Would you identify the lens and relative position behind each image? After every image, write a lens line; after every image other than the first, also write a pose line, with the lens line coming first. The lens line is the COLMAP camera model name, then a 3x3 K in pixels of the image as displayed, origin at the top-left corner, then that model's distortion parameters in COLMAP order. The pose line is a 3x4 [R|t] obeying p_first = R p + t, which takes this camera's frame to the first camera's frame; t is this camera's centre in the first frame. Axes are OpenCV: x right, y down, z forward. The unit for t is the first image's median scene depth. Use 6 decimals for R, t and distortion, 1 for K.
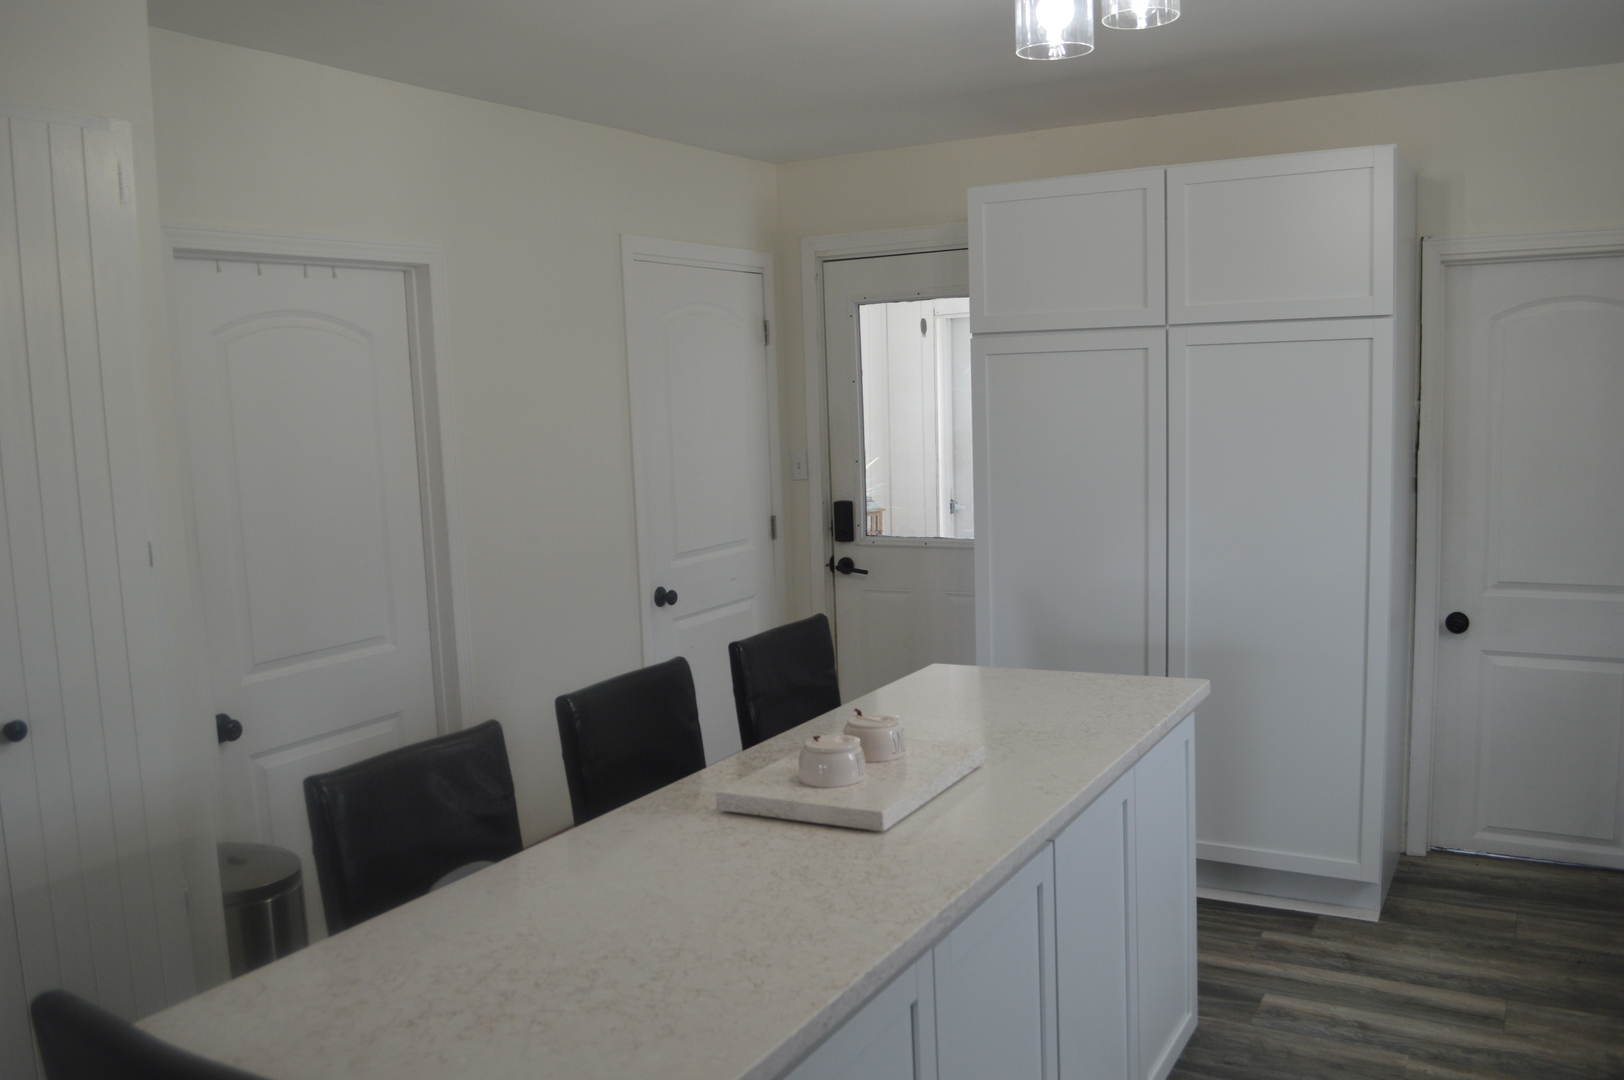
lens RADIAL K [[1303.9, 0, 811.0], [0, 1303.9, 544.9], [0, 0, 1]] dist [-0.084547, 0.016257]
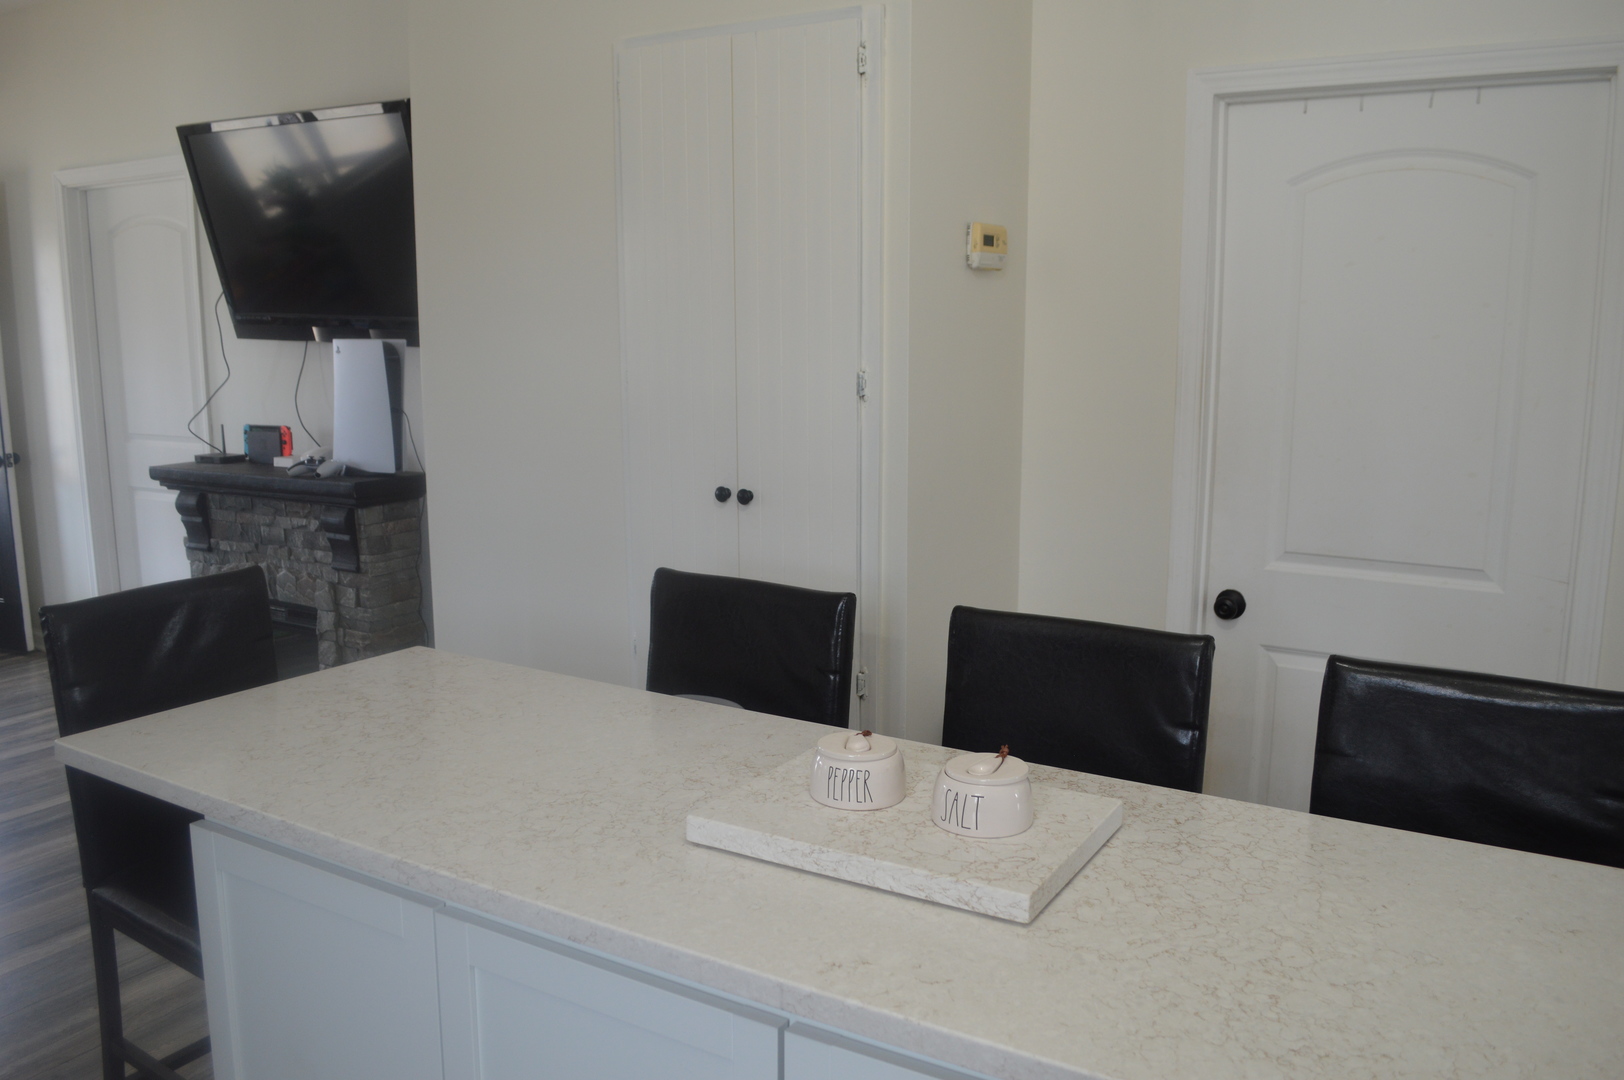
lens RADIAL K [[1303.9, 0, 801.2], [0, 1303.9, 535.6], [0, 0, 1]] dist [-0.084547, 0.016257]
pose [[-0.017219, 0.206174, -0.978364, 0.395725], [-0.114835, 0.971626, 0.206776, -0.057425], [0.993235, 0.115911, 0.006946, 0.556205]]
